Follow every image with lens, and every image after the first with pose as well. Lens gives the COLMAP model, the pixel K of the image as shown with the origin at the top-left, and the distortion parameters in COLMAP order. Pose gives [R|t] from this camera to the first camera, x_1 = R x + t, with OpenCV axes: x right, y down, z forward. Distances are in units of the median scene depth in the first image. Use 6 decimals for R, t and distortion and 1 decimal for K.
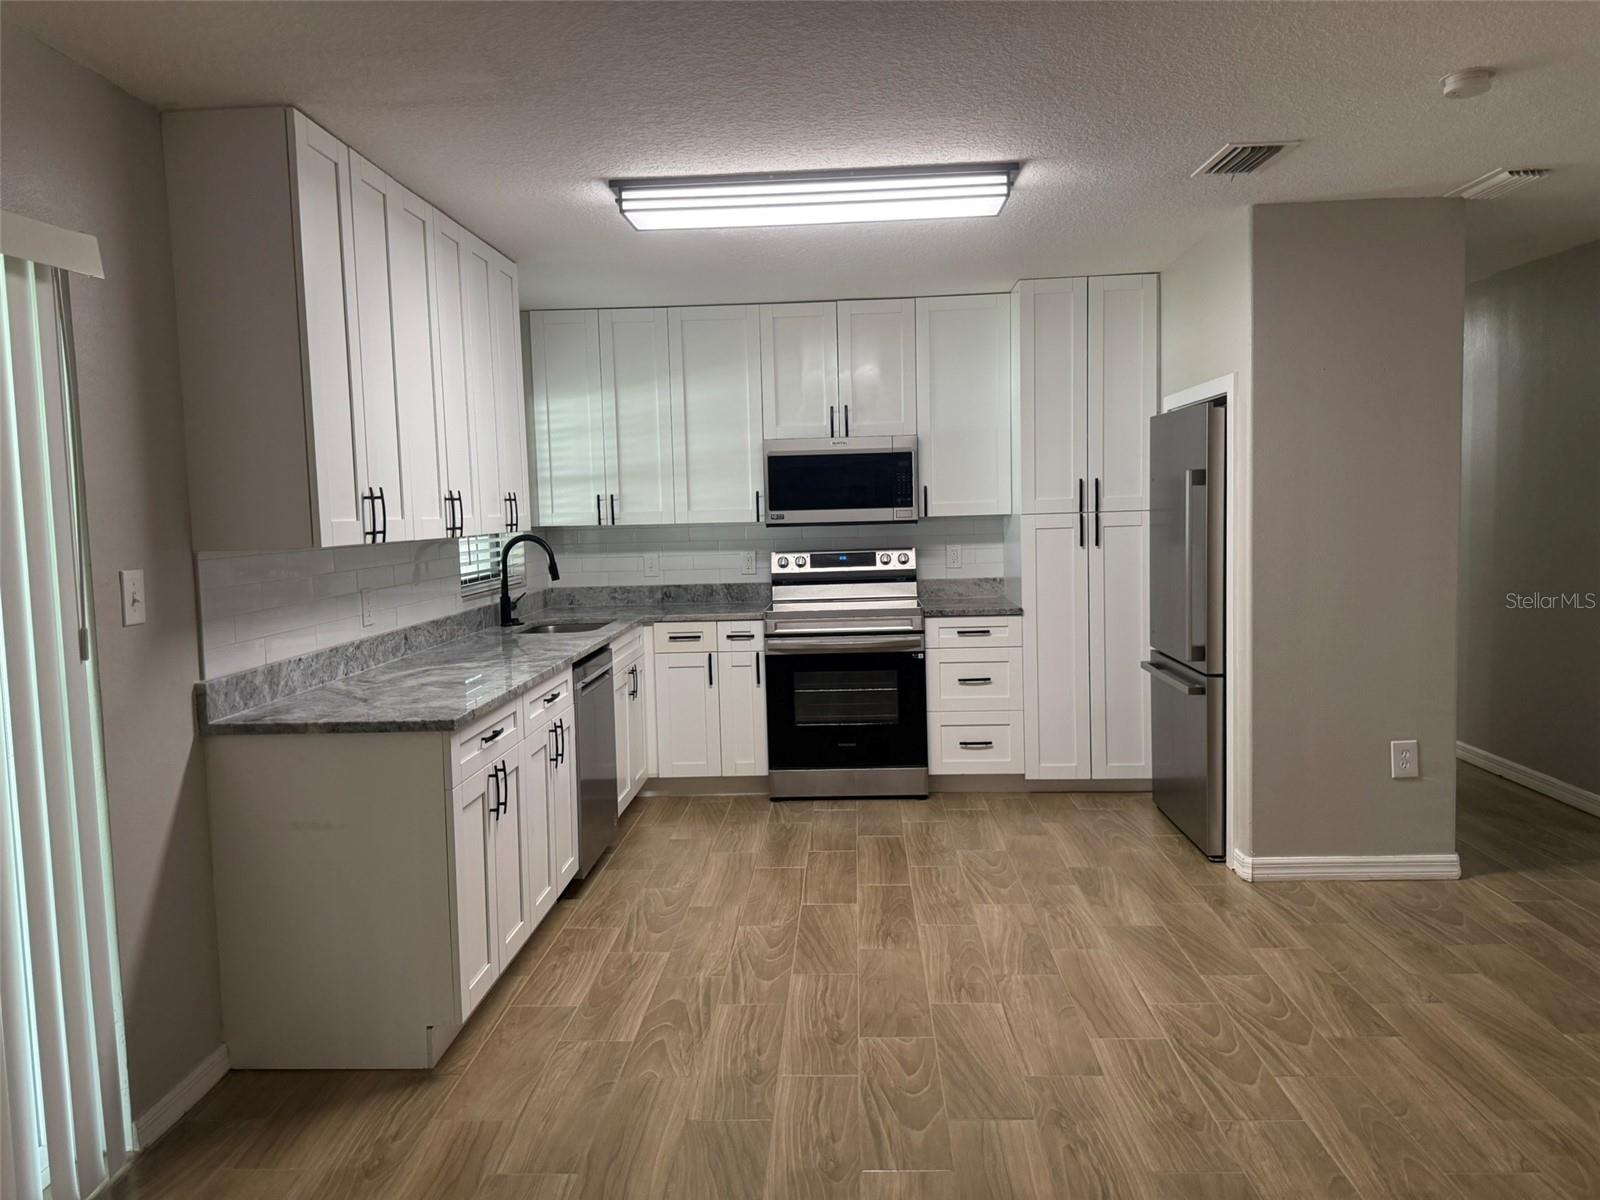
lens RADIAL K [[1127.5, 0, 799.6], [0, 1127.5, 585.2], [0, 0, 1]] dist [0.066300, -0.083451]
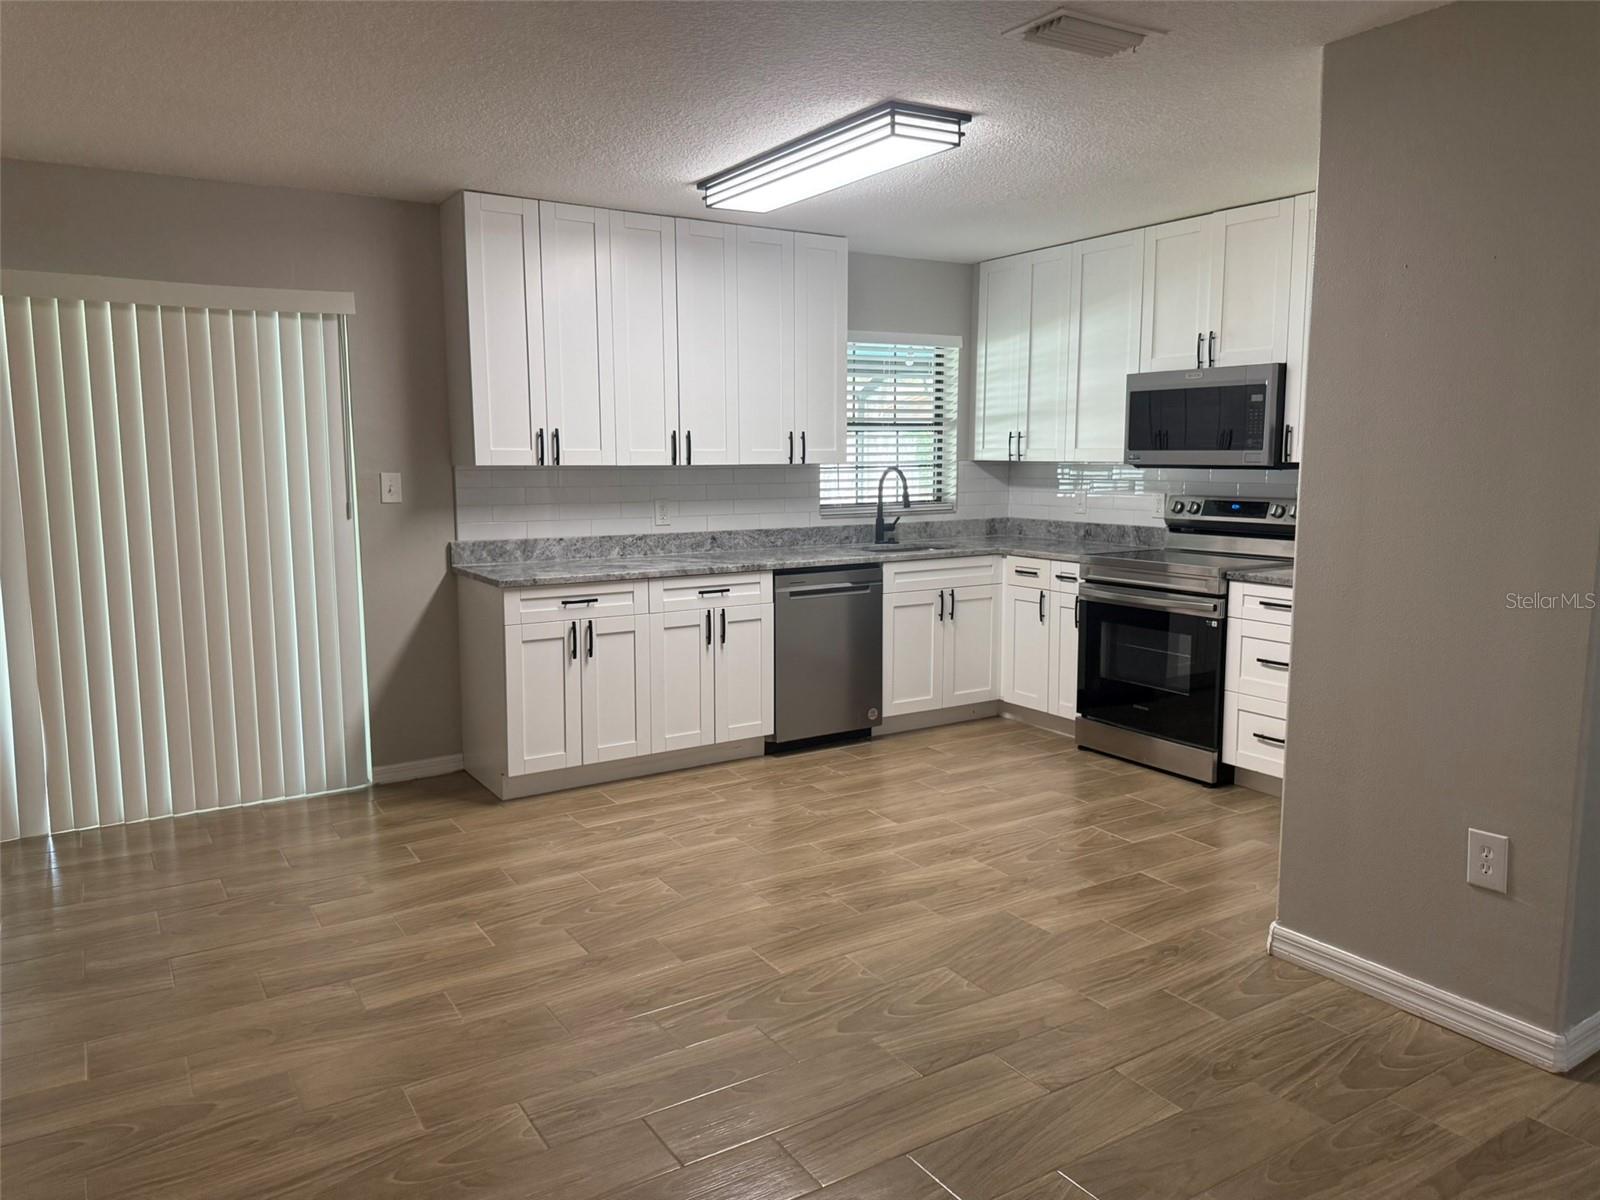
lens RADIAL K [[1127.5, 0, 802.6], [0, 1127.5, 592.6], [0, 0, 1]] dist [0.066300, -0.083451]
pose [[0.576367, 0.128803, -0.806976, 0.907297], [-0.071331, 0.991661, 0.107334, -0.046641], [0.814072, -0.004301, 0.580748, 0.337552]]
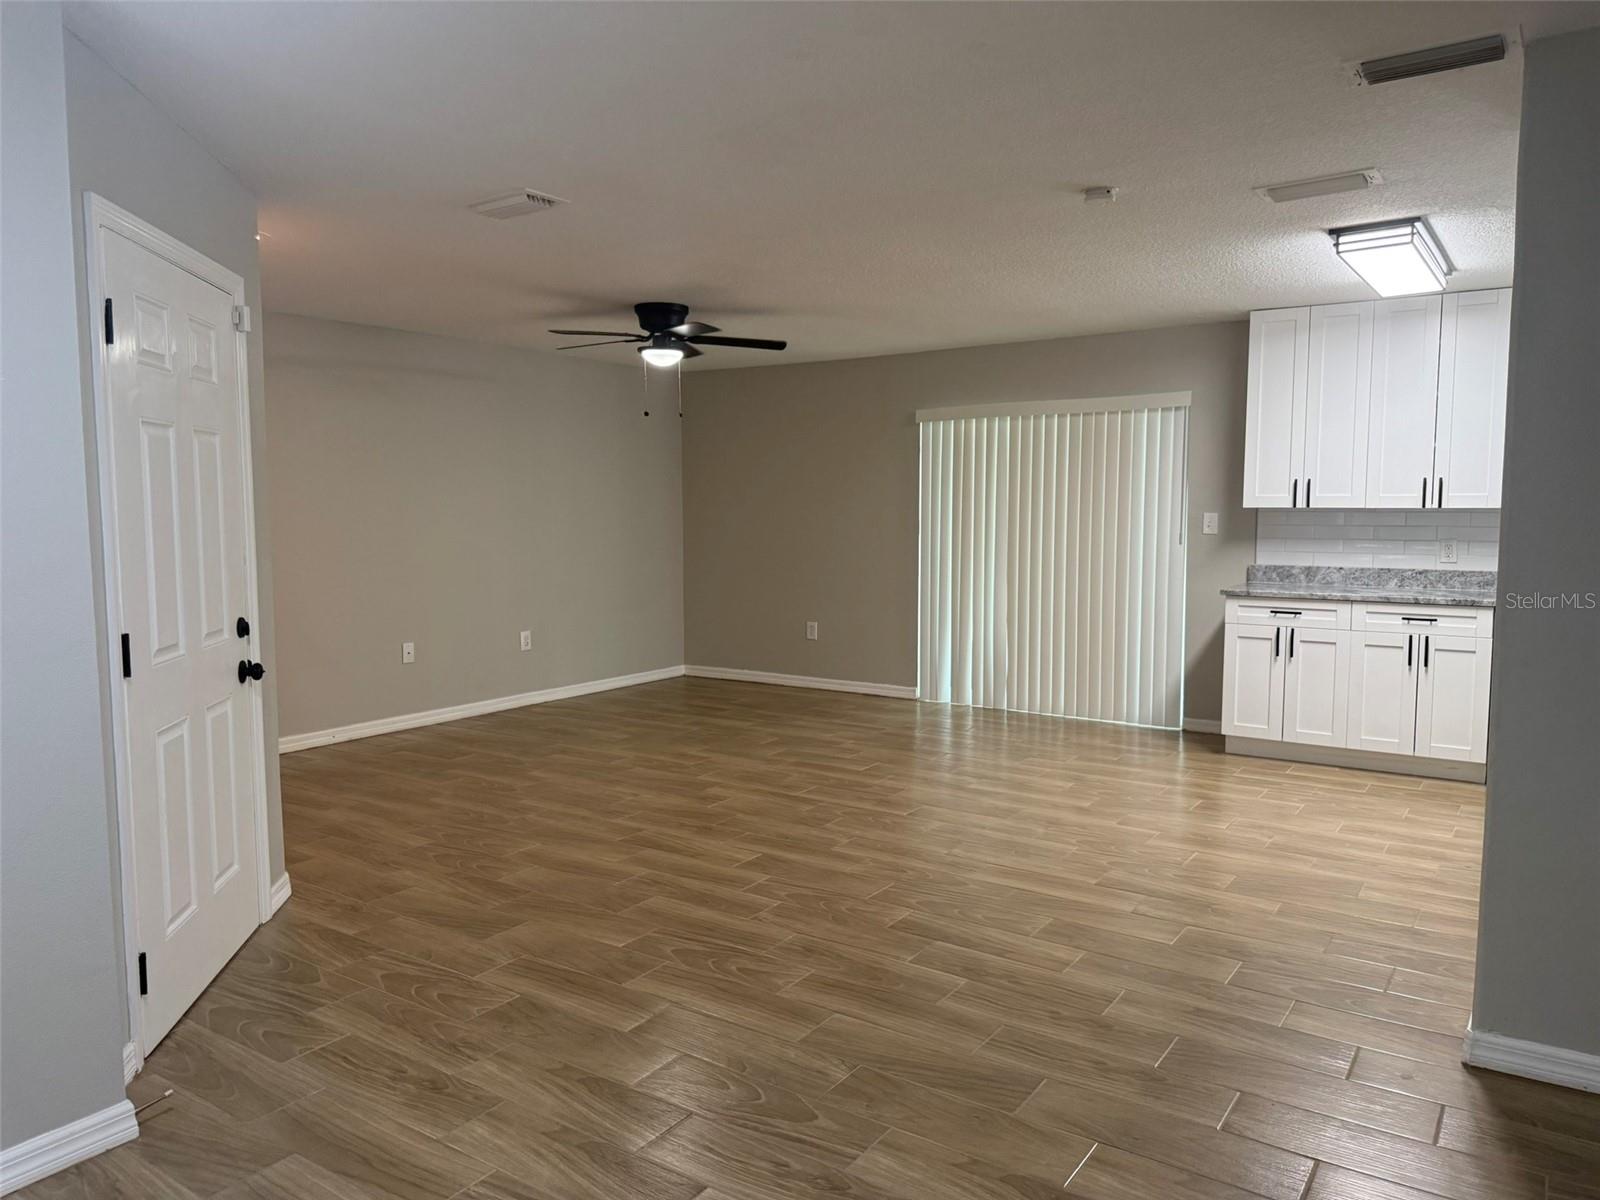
lens RADIAL K [[1127.5, 0, 787.5], [0, 1127.5, 607.7], [0, 0, 1]] dist [0.066300, -0.083451]
pose [[-0.530824, 0.109524, -0.840375, 1.499285], [-0.041715, 0.987035, 0.154987, -0.114104], [0.846455, 0.117327, -0.519373, 1.097388]]
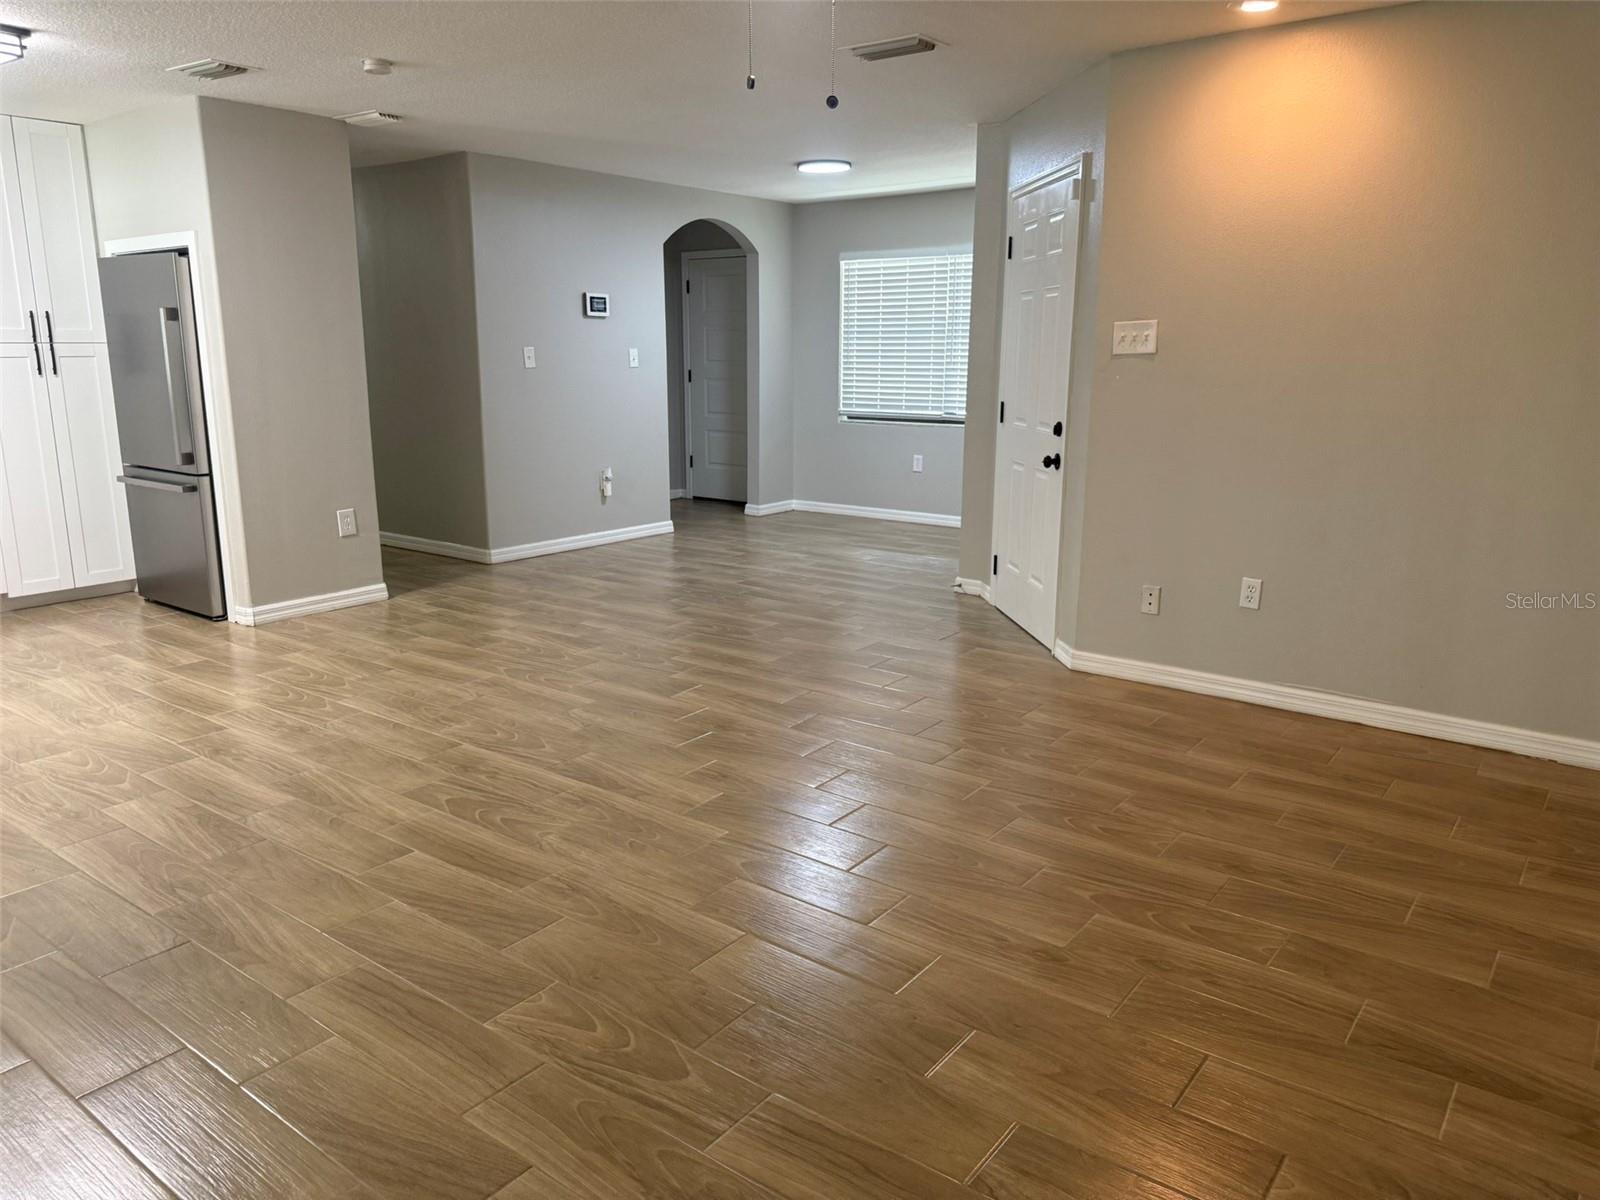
lens RADIAL K [[1127.5, 0, 788.4], [0, 1127.5, 590.4], [0, 0, 1]] dist [0.066300, -0.083451]
pose [[0.567836, -0.145999, 0.810090, -0.368165], [0.041113, 0.987947, 0.149235, 0.050670], [-0.822114, -0.051436, 0.566994, -0.309504]]
